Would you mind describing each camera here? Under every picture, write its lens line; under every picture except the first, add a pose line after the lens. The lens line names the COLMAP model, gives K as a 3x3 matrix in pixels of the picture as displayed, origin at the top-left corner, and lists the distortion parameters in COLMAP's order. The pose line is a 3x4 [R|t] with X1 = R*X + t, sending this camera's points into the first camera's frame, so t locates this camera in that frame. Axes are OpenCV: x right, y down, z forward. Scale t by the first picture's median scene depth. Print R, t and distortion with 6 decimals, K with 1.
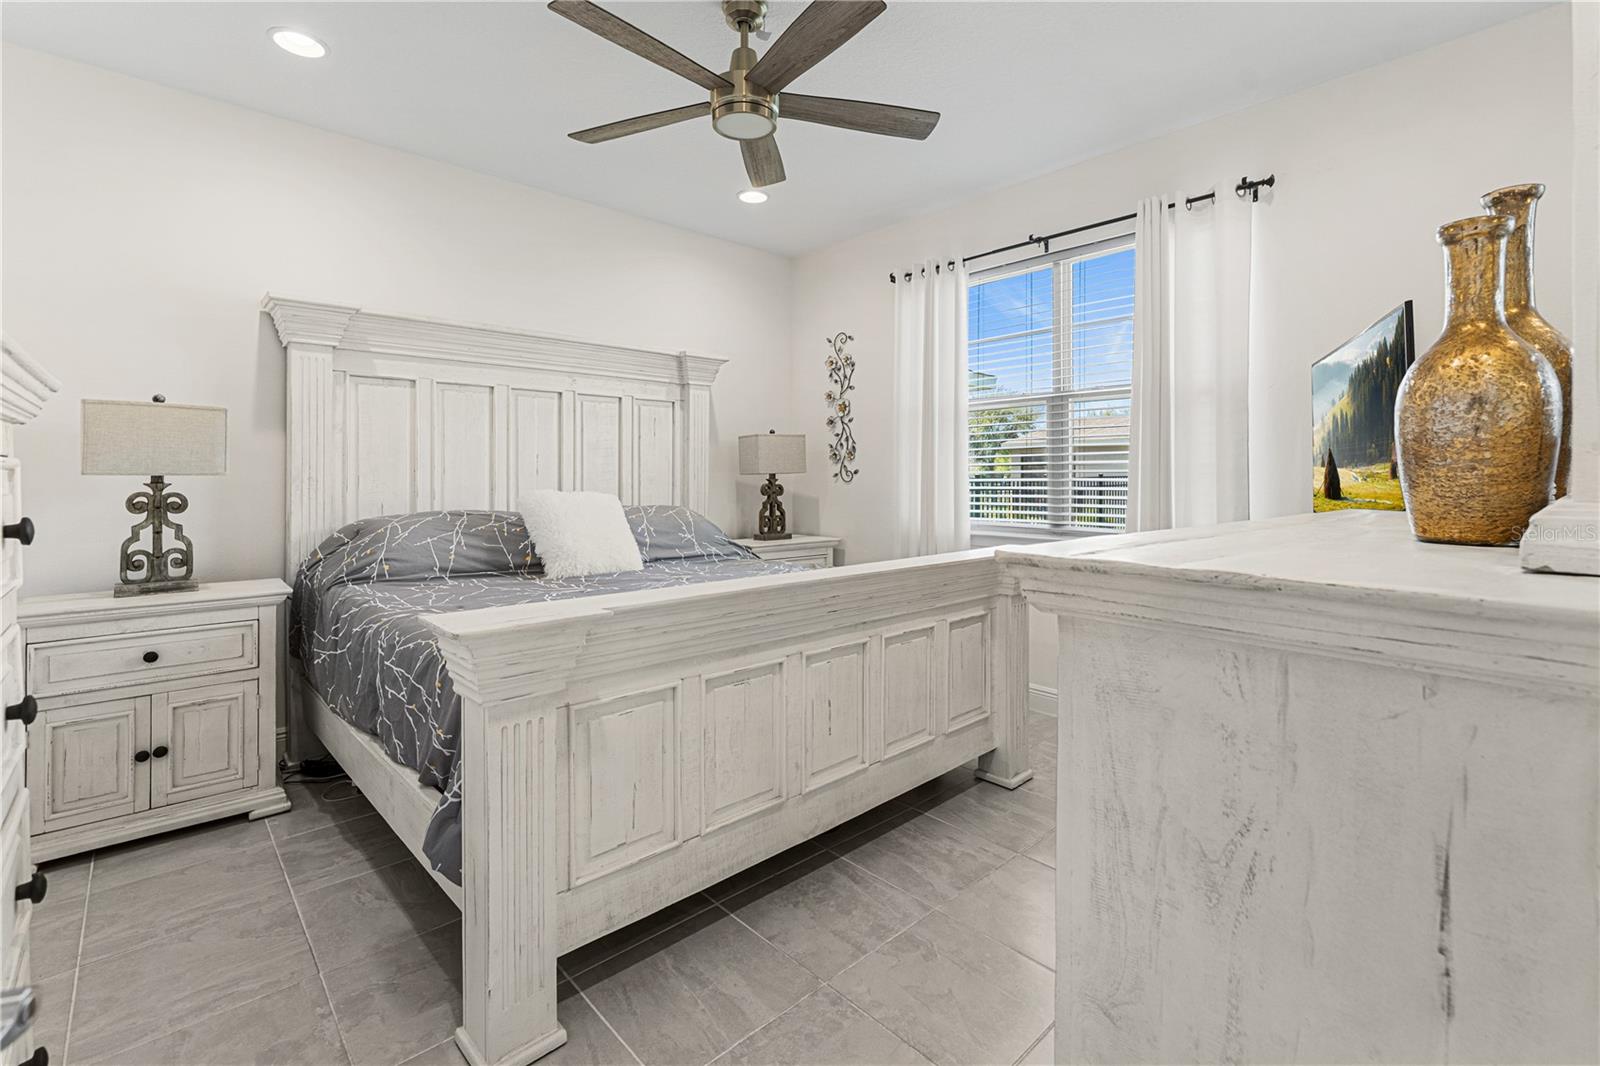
lens RADIAL K [[700.7, 0, 792.9], [0, 700.7, 469.9], [0, 0, 1]] dist [-0.000774, -0.001173]
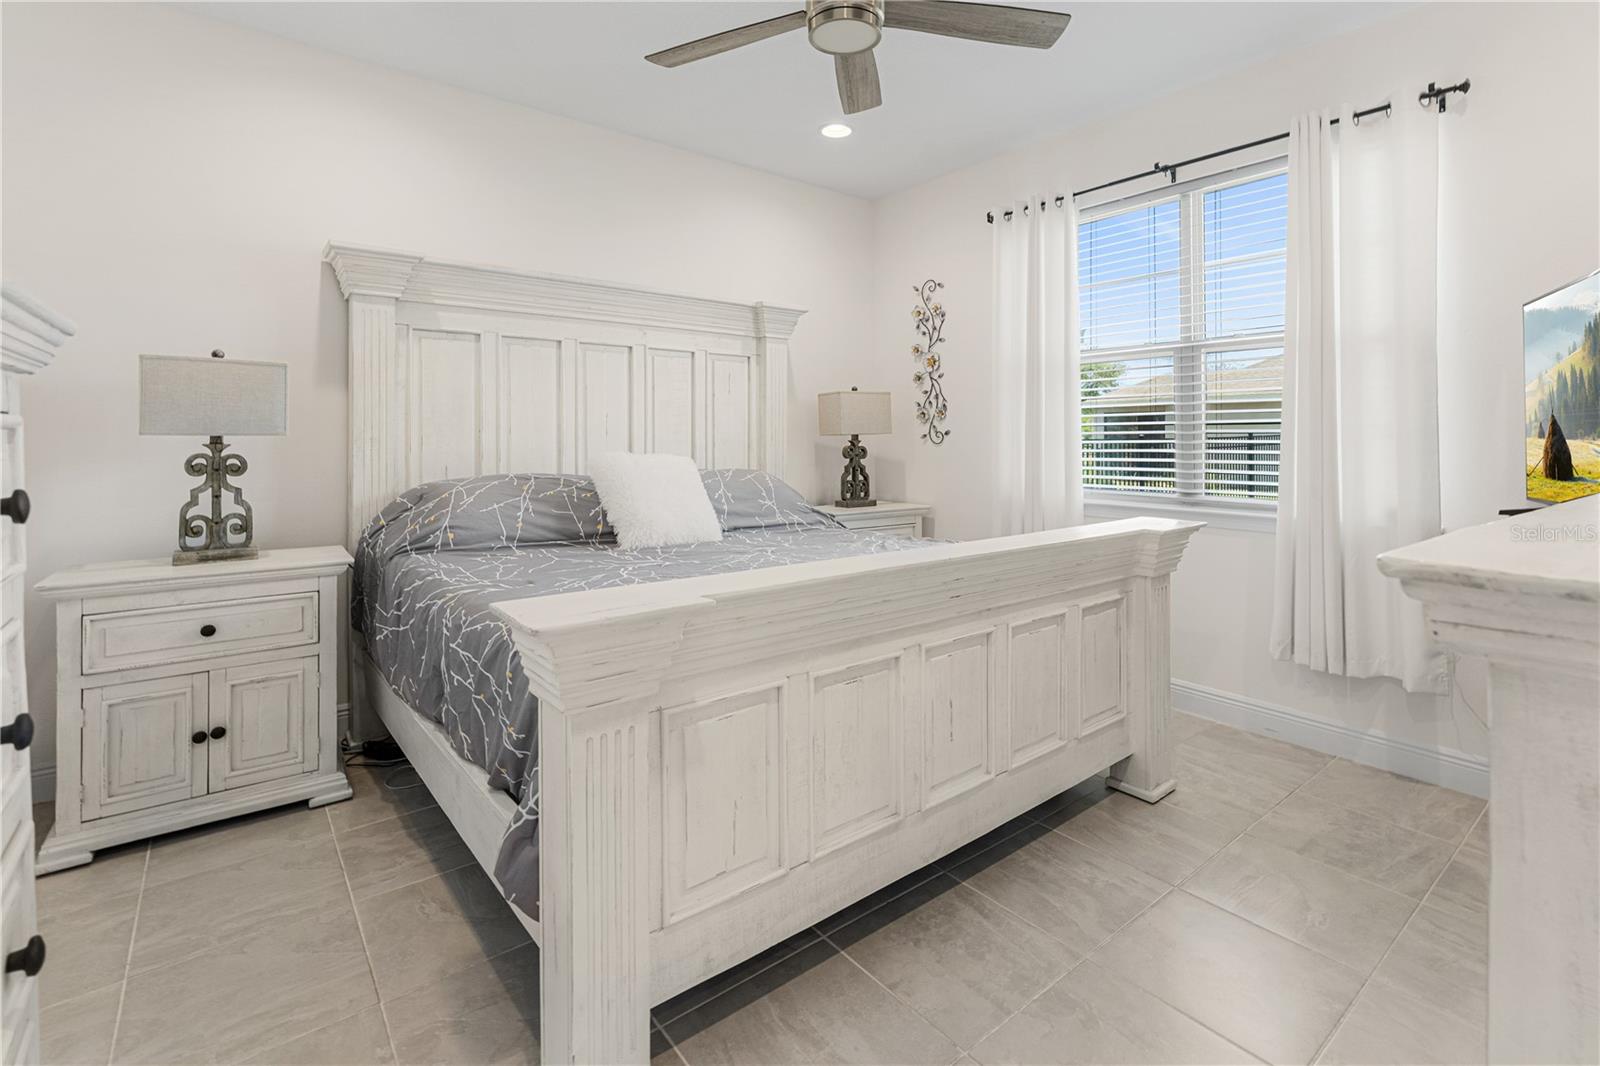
lens RADIAL K [[700.7, 0, 787.9], [0, 700.7, 434.6], [0, 0, 1]] dist [-0.000774, -0.001173]
pose [[0.997228, 0.001433, -0.074394, -0.073699], [-0.000987, 0.999981, 0.006019, 0.000015], [0.074402, -0.005929, 0.997211, 0.120317]]
